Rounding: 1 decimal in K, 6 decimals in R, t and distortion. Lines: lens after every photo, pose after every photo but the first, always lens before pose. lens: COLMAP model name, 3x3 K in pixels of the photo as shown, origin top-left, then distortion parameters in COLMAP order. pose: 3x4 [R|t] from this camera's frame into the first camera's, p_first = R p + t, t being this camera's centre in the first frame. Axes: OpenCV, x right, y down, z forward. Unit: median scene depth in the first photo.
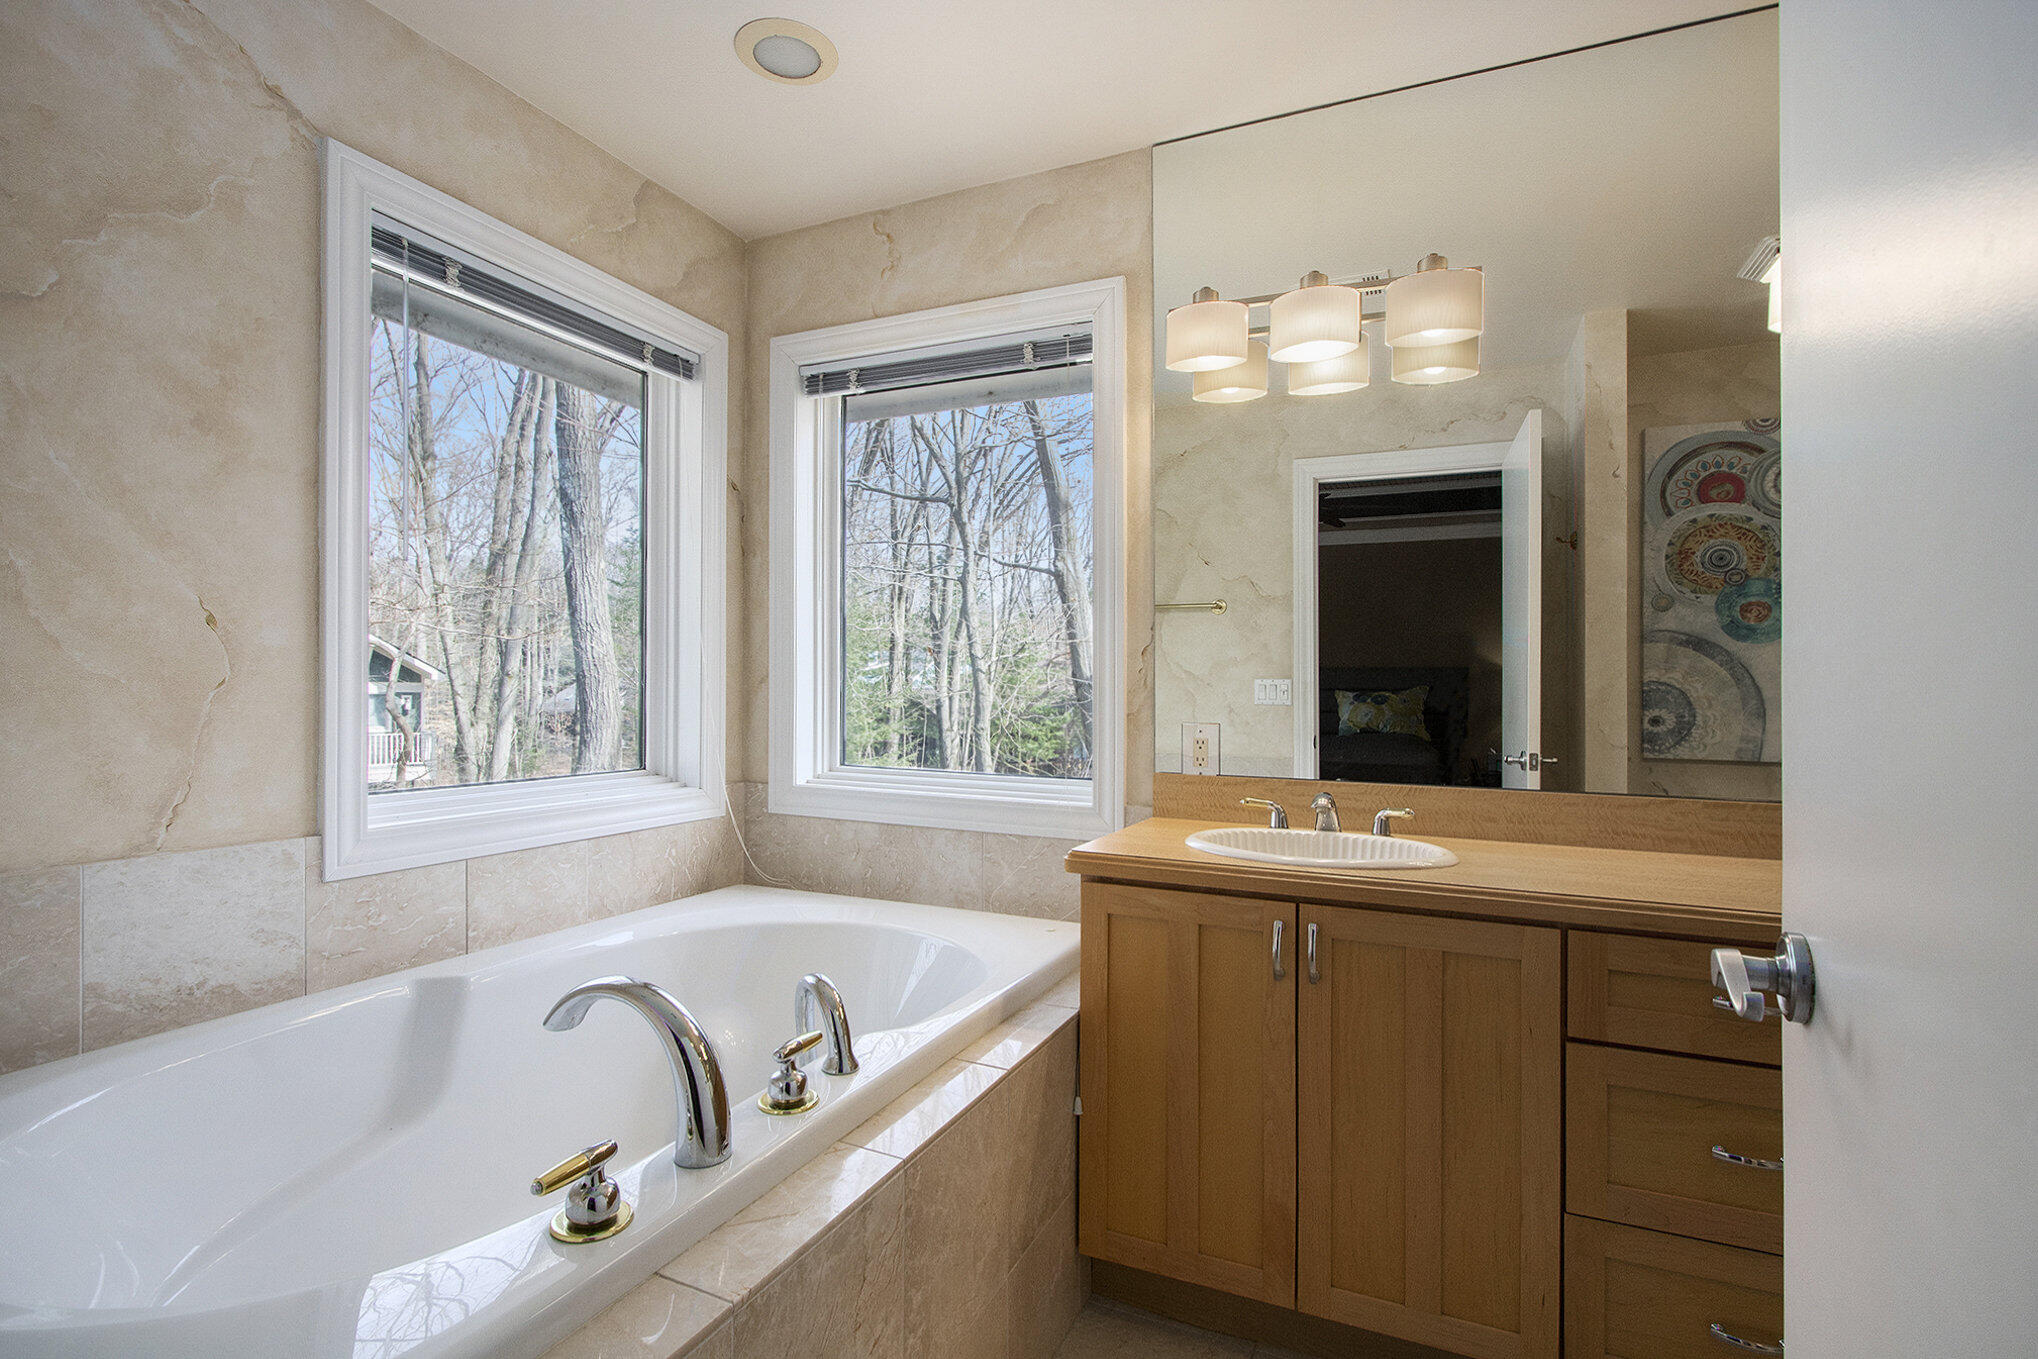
lens RADIAL K [[953.1, 0, 1008.9], [0, 953.1, 684.1], [0, 0, 1]] dist [-0.001038, 0.000113]
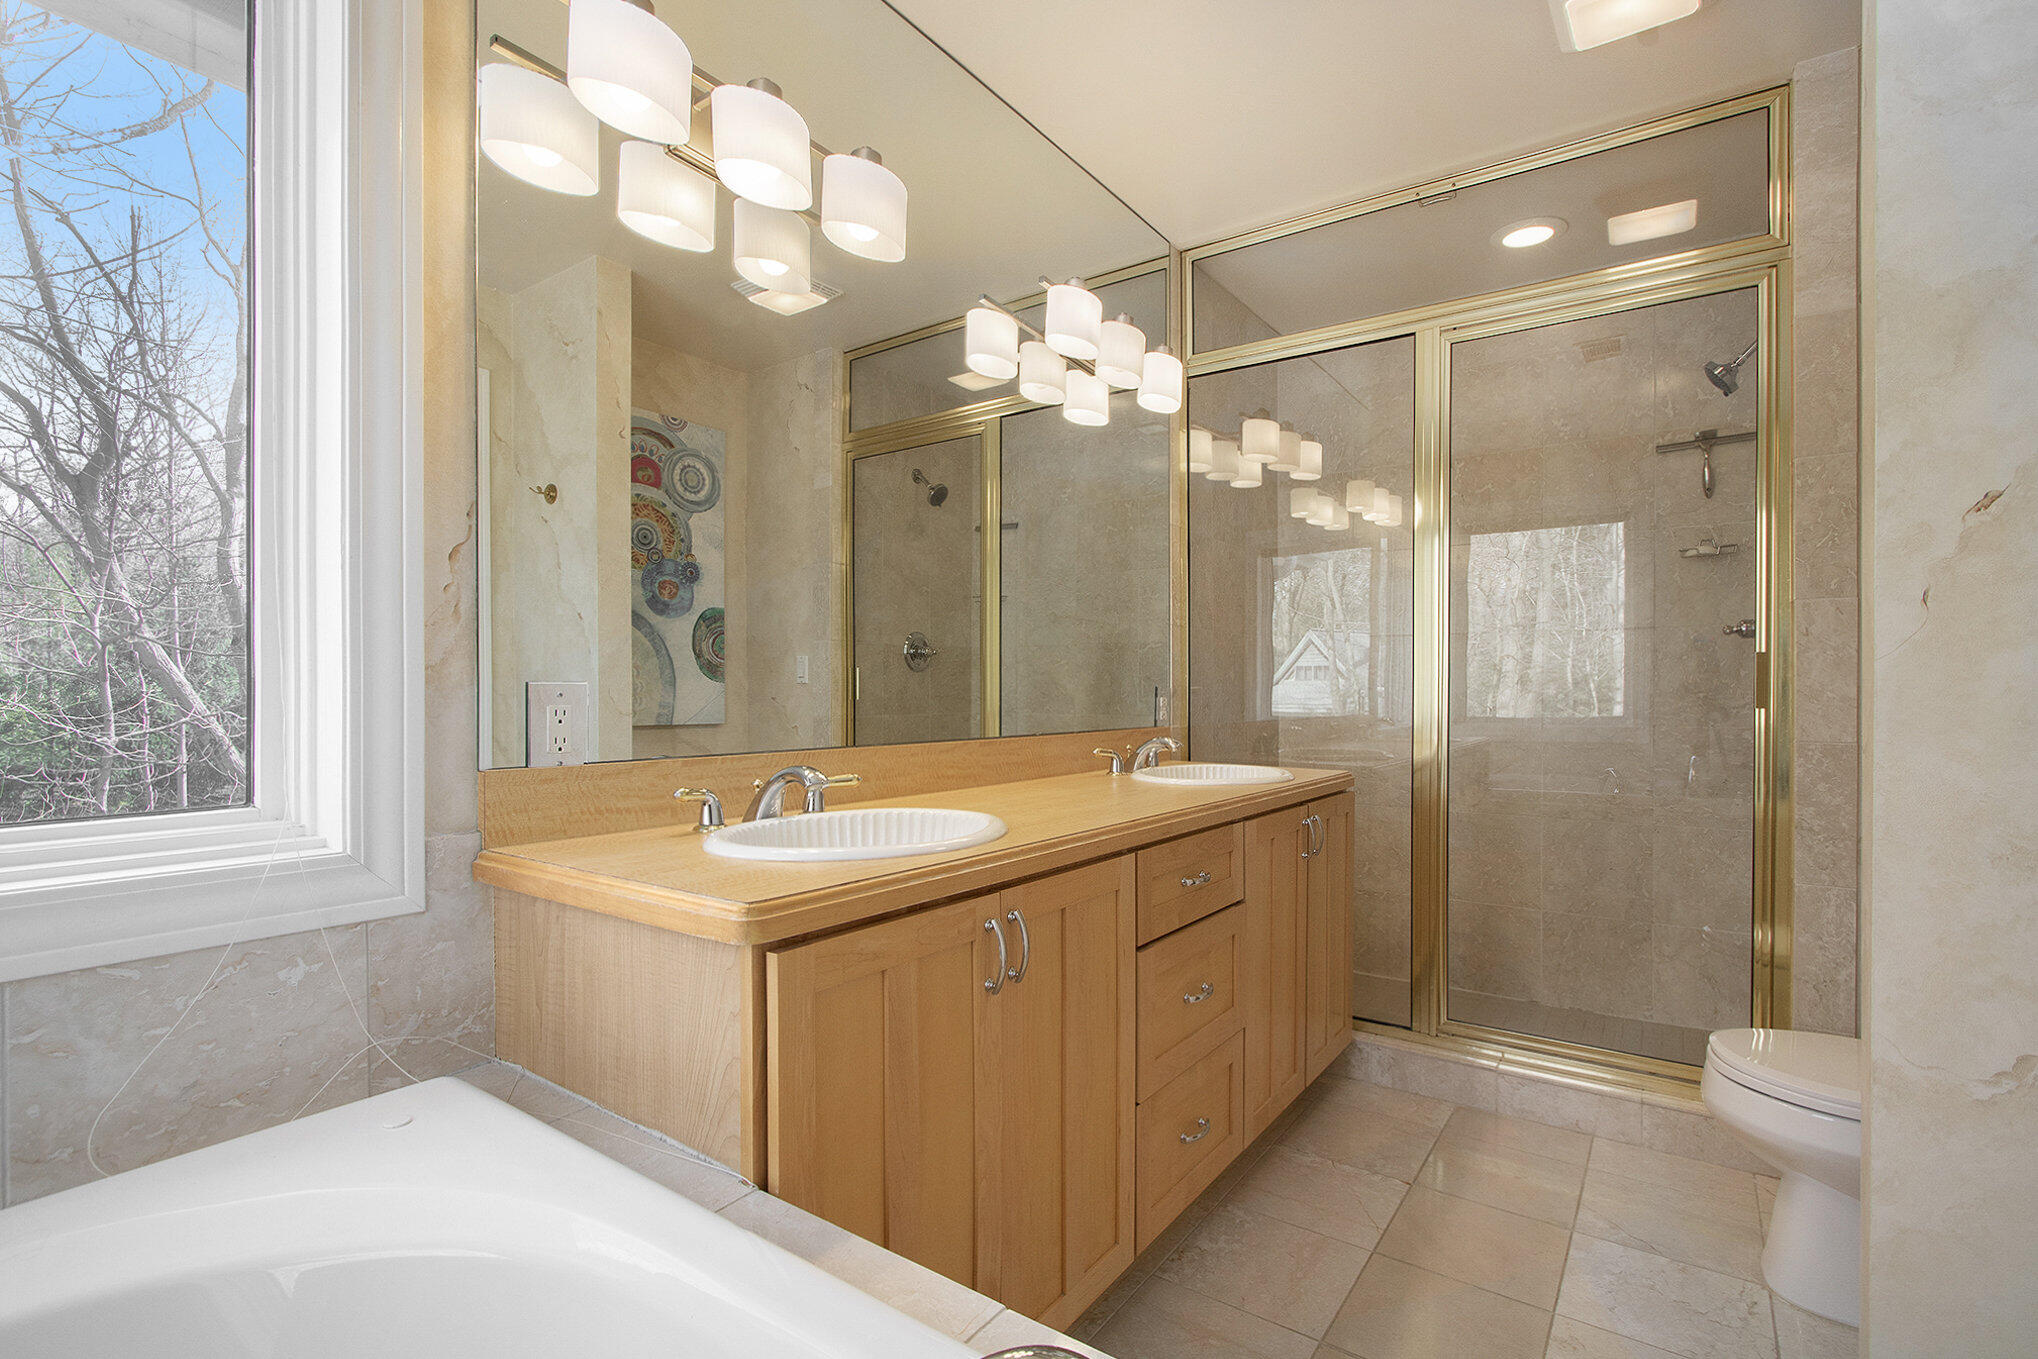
lens RADIAL K [[953.1, 0, 1008.9], [0, 953.1, 684.1], [0, 0, 1]] dist [-0.001038, 0.000113]
pose [[0.199124, -0.004470, 0.979964, -0.223714], [-0.007948, 0.999949, 0.006177, 0.023915], [-0.979942, -0.009019, 0.199078, 0.389602]]
